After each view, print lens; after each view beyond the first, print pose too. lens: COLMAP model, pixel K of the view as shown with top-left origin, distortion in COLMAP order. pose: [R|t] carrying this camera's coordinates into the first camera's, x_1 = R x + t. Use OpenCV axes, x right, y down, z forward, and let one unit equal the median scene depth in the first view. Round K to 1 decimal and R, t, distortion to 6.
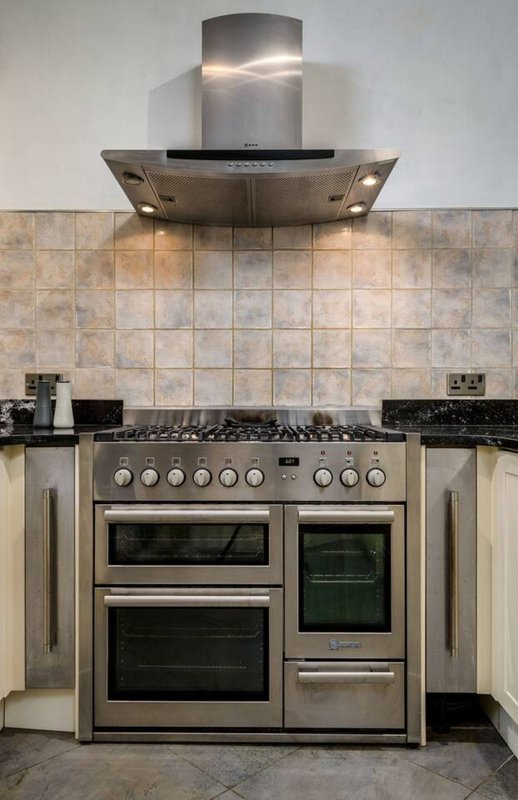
lens RADIAL K [[624.4, 0, 252.8], [0, 624.4, 400.9], [0, 0, 1]] dist [0.028540, -0.026343]
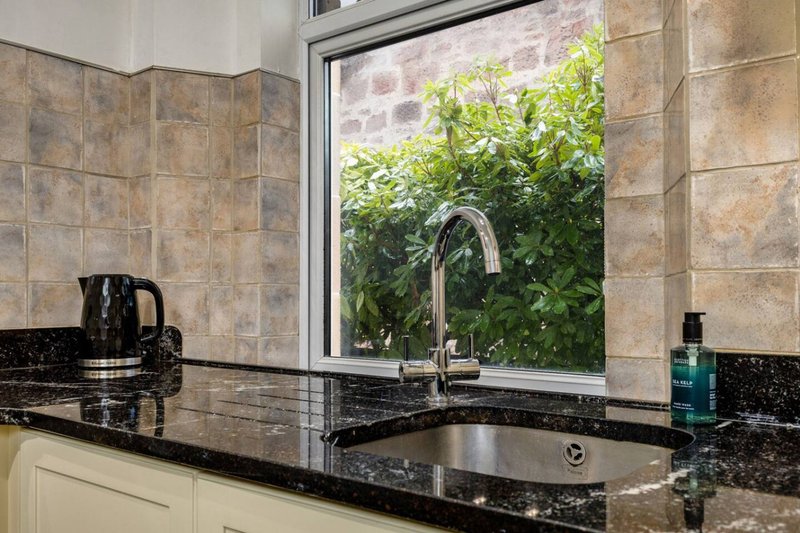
lens RADIAL K [[710.2, 0, 404.8], [0, 710.2, 281.6], [0, 0, 1]] dist [0.010486, 0.000599]
pose [[0.607458, 0.010586, 0.794281, 0.051800], [0.011213, 0.999697, -0.021899, -0.031319], [-0.794272, 0.022209, 0.607156, 0.211933]]
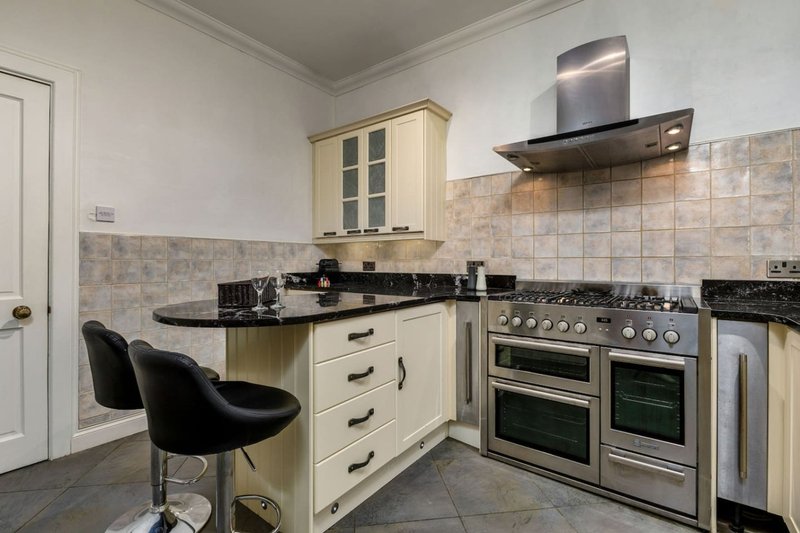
lens RADIAL K [[363.6, 0, 397.4], [0, 363.6, 260.2], [0, 0, 1]] dist [-0.007182, -0.000084]
pose [[0.804355, -0.003539, -0.594138, 0.140543], [-0.002963, 0.999946, -0.009967, -0.034726], [0.594142, 0.009778, 0.804301, -0.044696]]
